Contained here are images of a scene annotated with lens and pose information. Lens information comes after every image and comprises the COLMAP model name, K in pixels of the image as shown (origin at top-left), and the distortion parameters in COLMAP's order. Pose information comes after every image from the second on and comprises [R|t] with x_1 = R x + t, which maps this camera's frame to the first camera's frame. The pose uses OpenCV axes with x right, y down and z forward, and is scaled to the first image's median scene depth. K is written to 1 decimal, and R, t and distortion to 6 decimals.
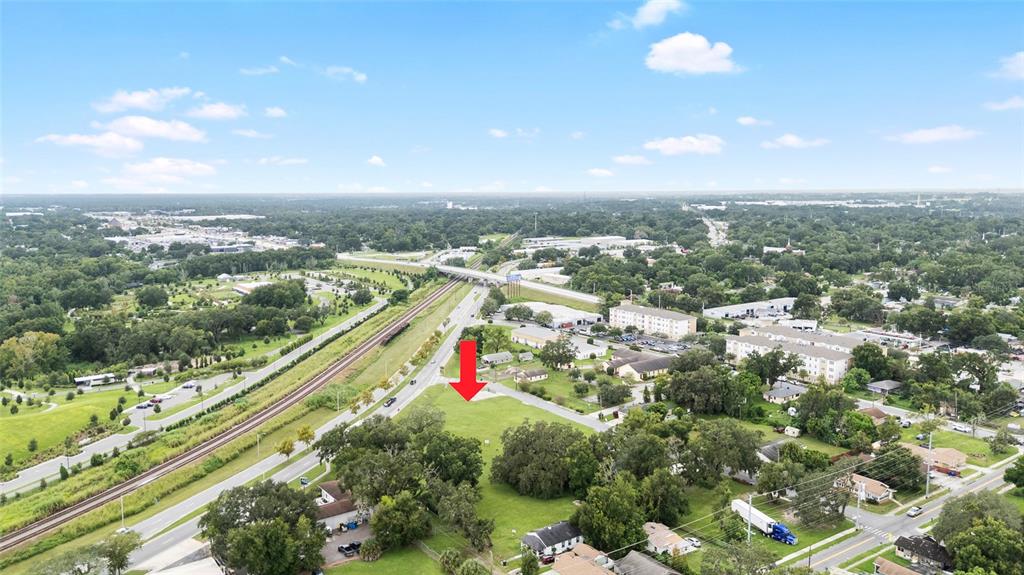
lens RADIAL K [[751.8, 0, 512.0], [0, 751.8, 287.5], [0, 0, 1]] dist [0.082536, -0.080367]
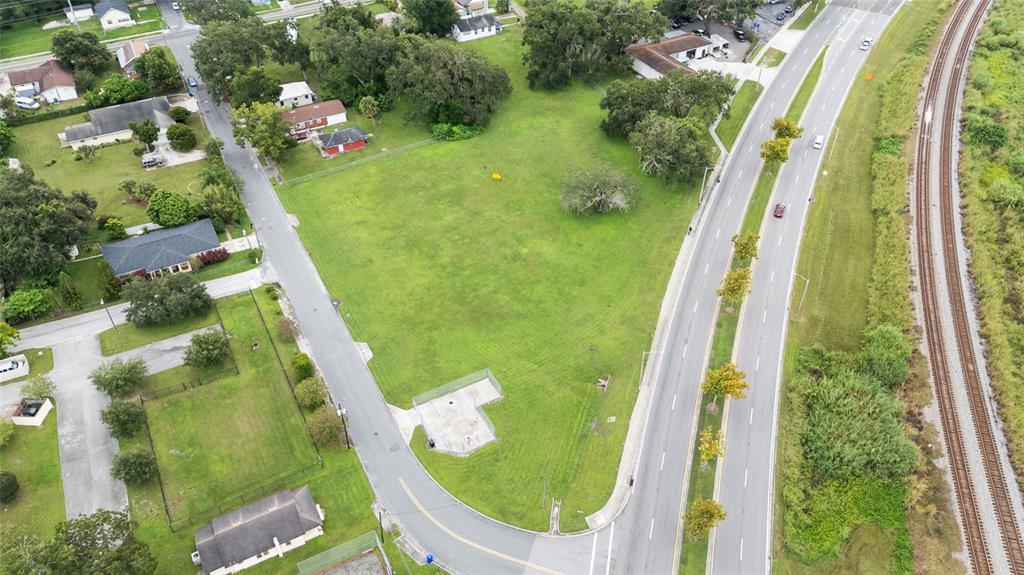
lens RADIAL K [[751.8, 0, 512.0], [0, 751.8, 287.5], [0, 0, 1]] dist [0.082536, -0.080367]
pose [[-0.990157, -0.079065, 0.115494, -0.117832], [0.033367, 0.668030, 0.743386, -0.193593], [-0.135929, 0.739922, -0.658816, 1.363925]]
